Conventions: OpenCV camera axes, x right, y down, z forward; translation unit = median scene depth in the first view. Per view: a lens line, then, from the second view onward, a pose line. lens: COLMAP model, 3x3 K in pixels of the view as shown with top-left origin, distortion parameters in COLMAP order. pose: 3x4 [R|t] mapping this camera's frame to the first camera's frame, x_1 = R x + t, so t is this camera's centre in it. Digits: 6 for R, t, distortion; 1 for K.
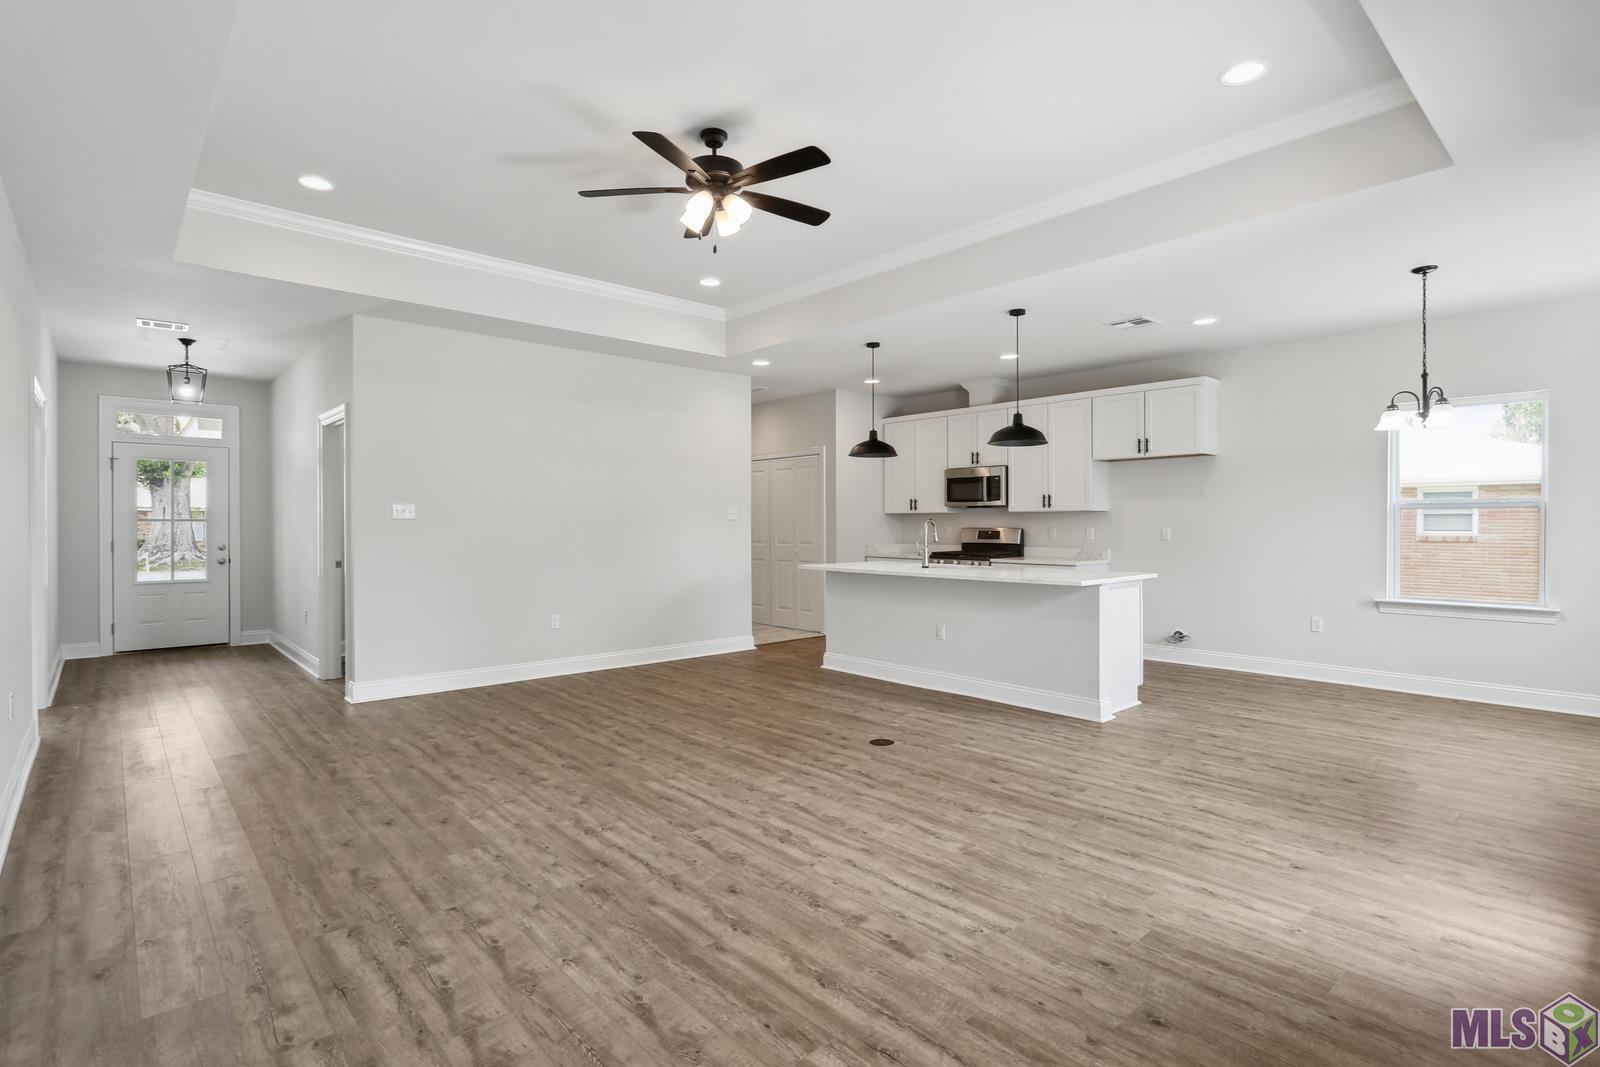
lens RADIAL K [[781.4, 0, 801.0], [0, 781.4, 526.7], [0, 0, 1]] dist [-0.019536, 0.000935]
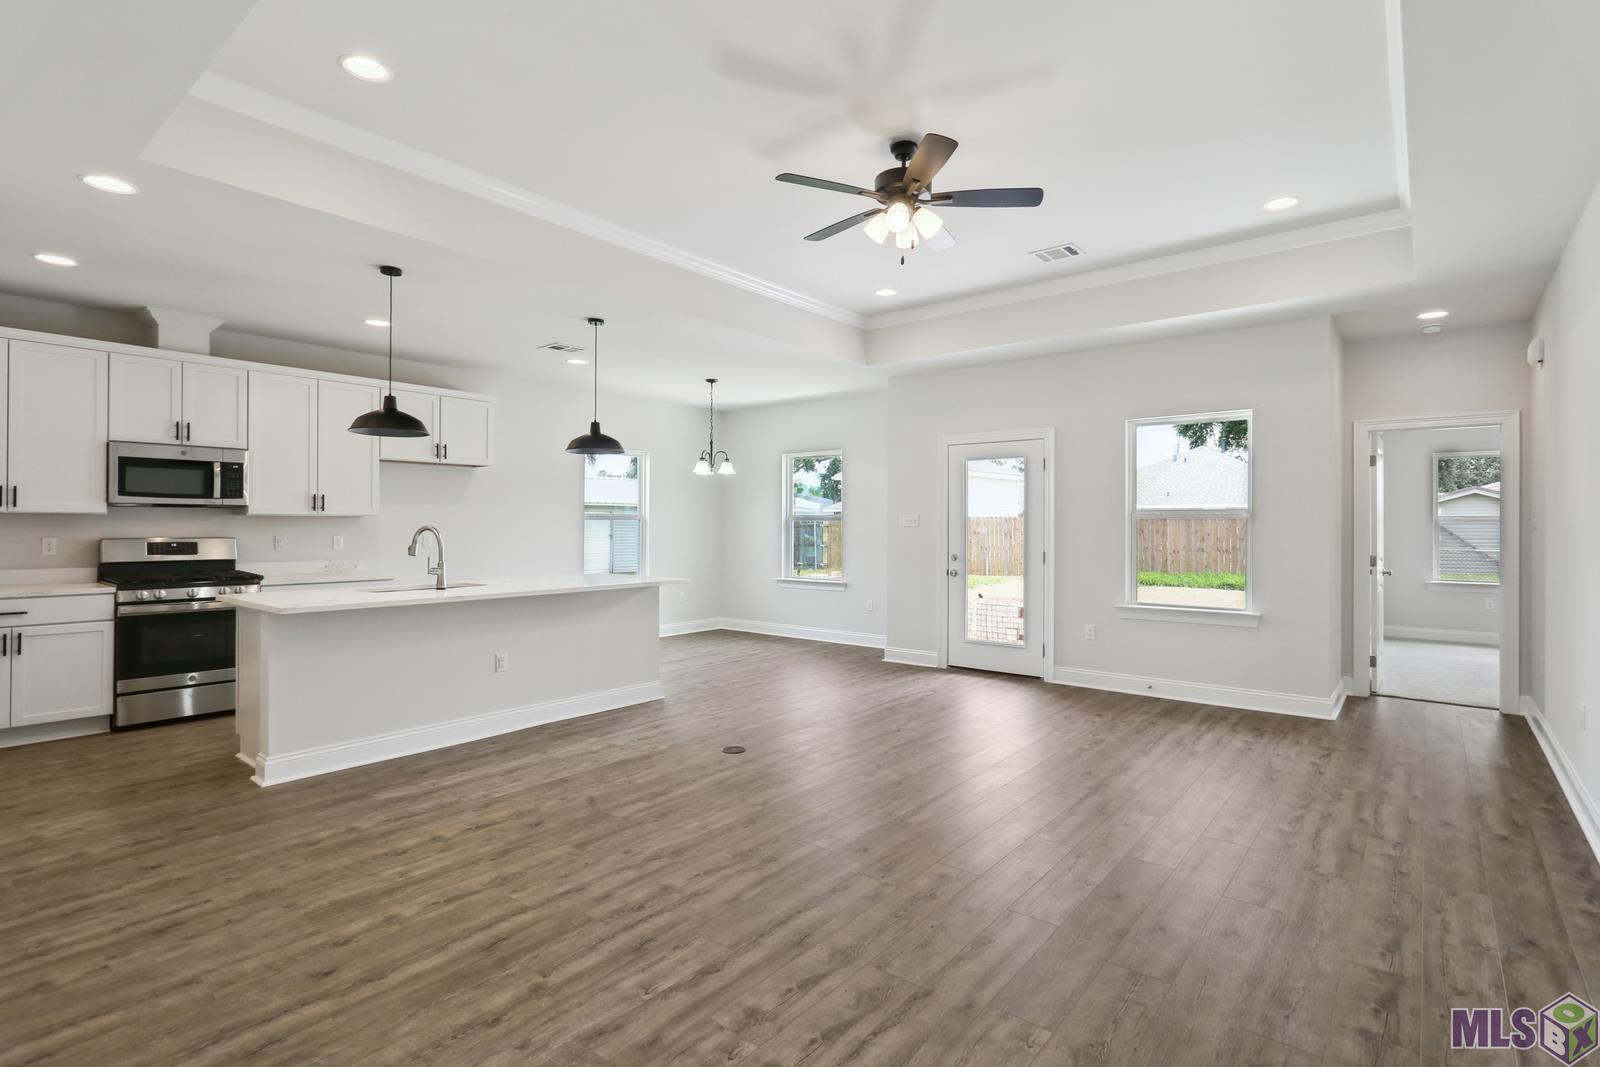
lens RADIAL K [[771.7, 0, 800.5], [0, 771.7, 529.7], [0, 0, 1]] dist [0.005828, -0.000072]
pose [[-0.157663, -0.004658, 0.987482, -0.763453], [0.002766, 0.999983, 0.005159, -0.011454], [-0.987489, 0.003544, -0.157647, 0.913102]]
